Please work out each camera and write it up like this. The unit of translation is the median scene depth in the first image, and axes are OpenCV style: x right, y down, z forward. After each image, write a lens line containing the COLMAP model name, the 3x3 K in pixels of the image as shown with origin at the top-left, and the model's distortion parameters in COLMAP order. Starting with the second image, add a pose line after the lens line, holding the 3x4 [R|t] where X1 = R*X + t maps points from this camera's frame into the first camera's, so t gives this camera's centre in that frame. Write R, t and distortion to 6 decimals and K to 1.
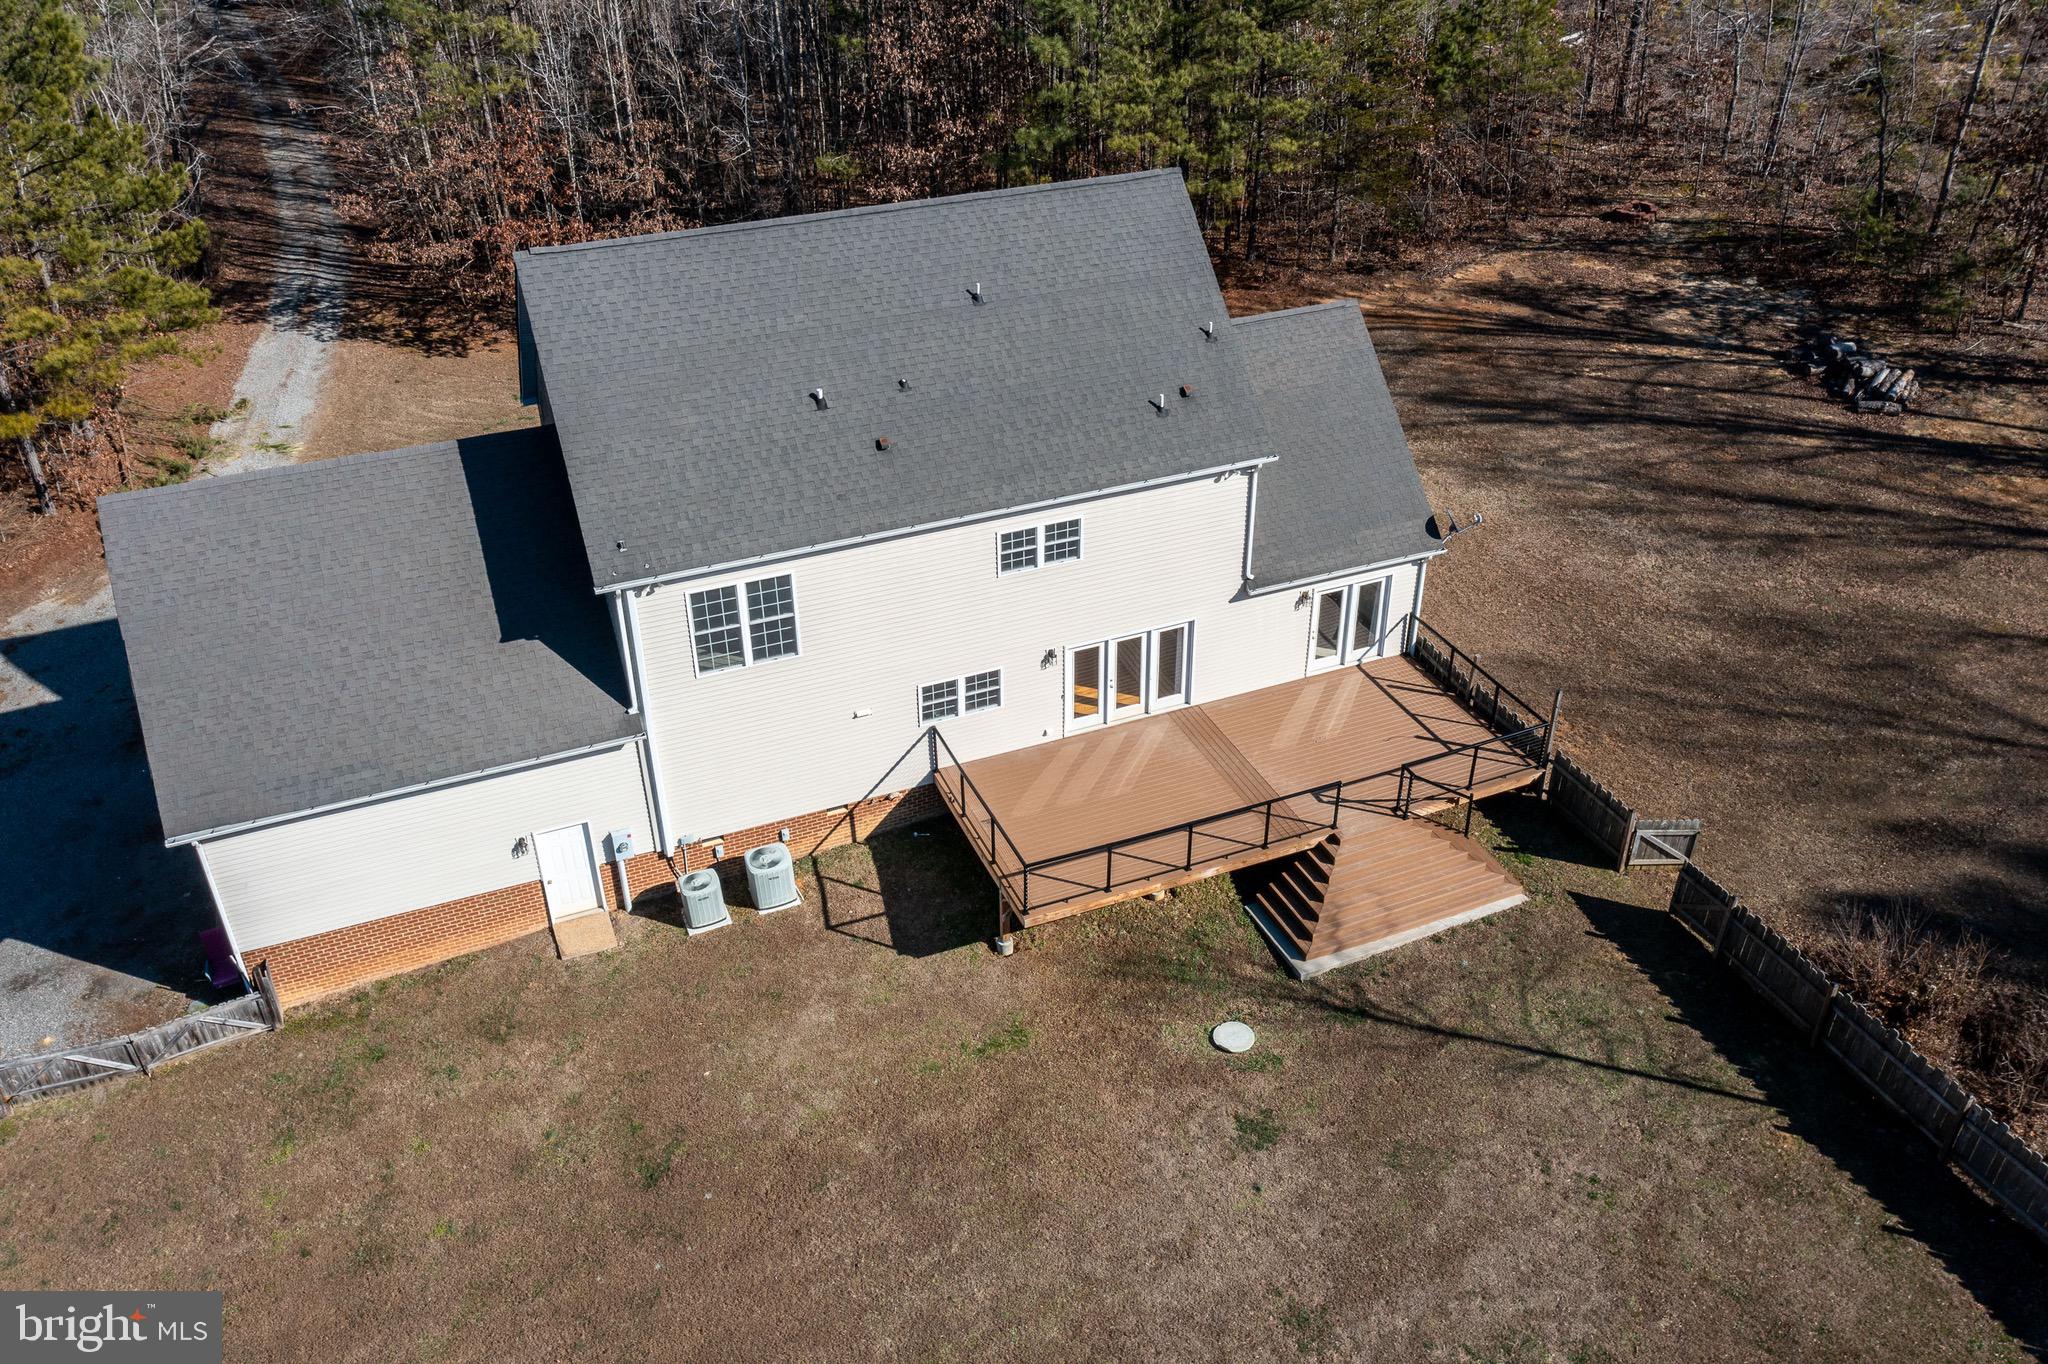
lens RADIAL K [[1597.6, 0, 1024.0], [0, 1597.6, 682.0], [0, 0, 1]] dist [-0.000927, -0.005176]
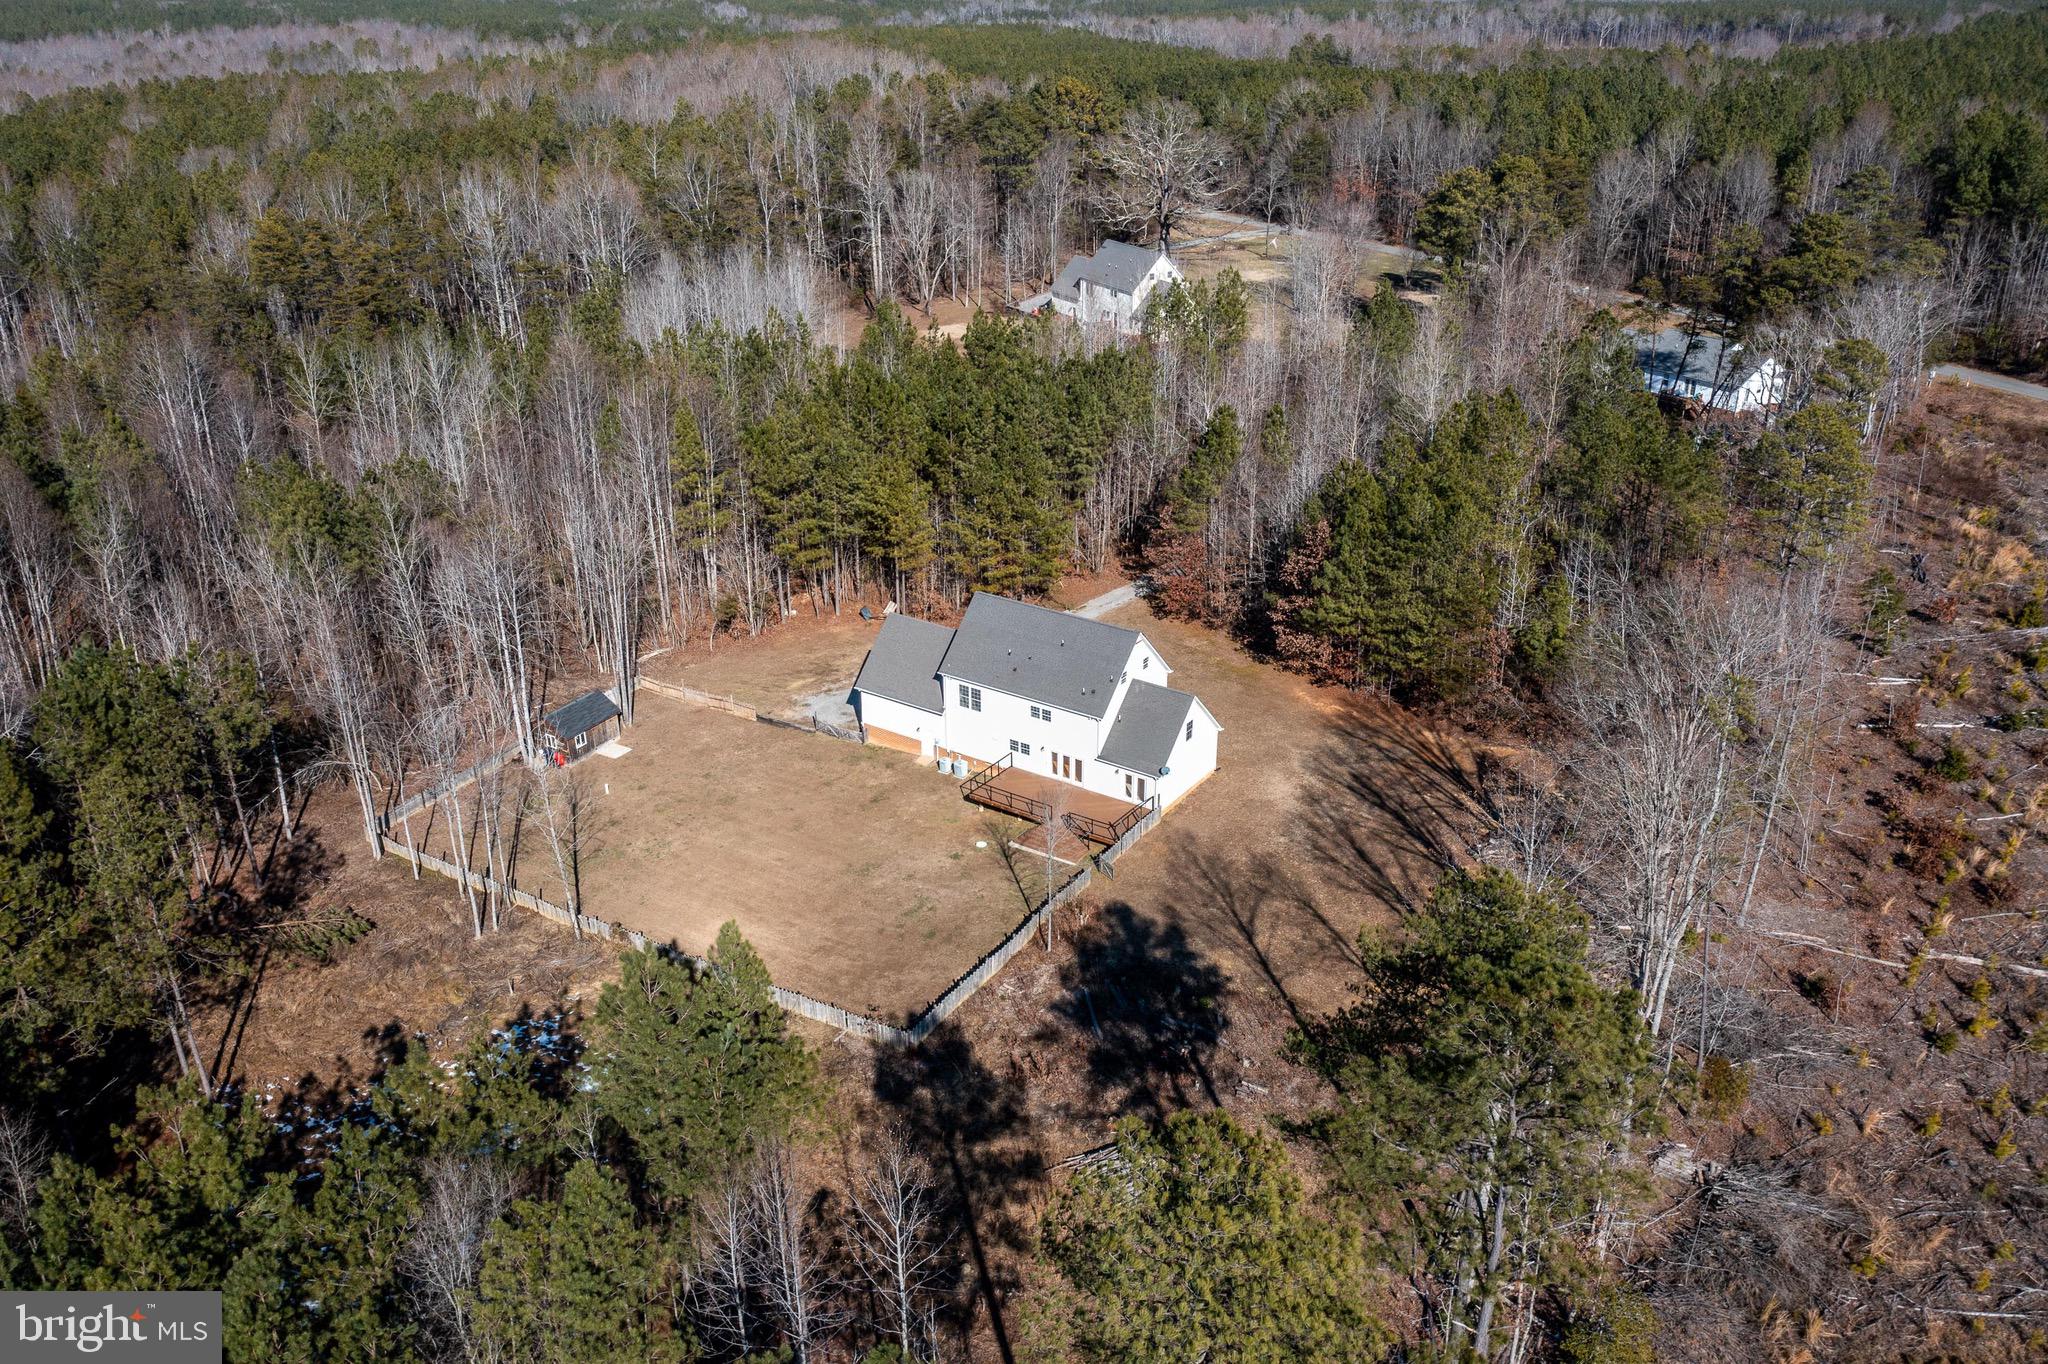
lens RADIAL K [[1690.4, 0, 1024.0], [0, 1690.4, 682.0], [0, 0, 1]] dist [-0.001226, -0.000856]
pose [[0.535514, 0.353517, -0.766975, 2.208106], [-0.451440, 0.887357, 0.093801, -0.376902], [0.713741, 0.296011, 0.634784, -1.090659]]
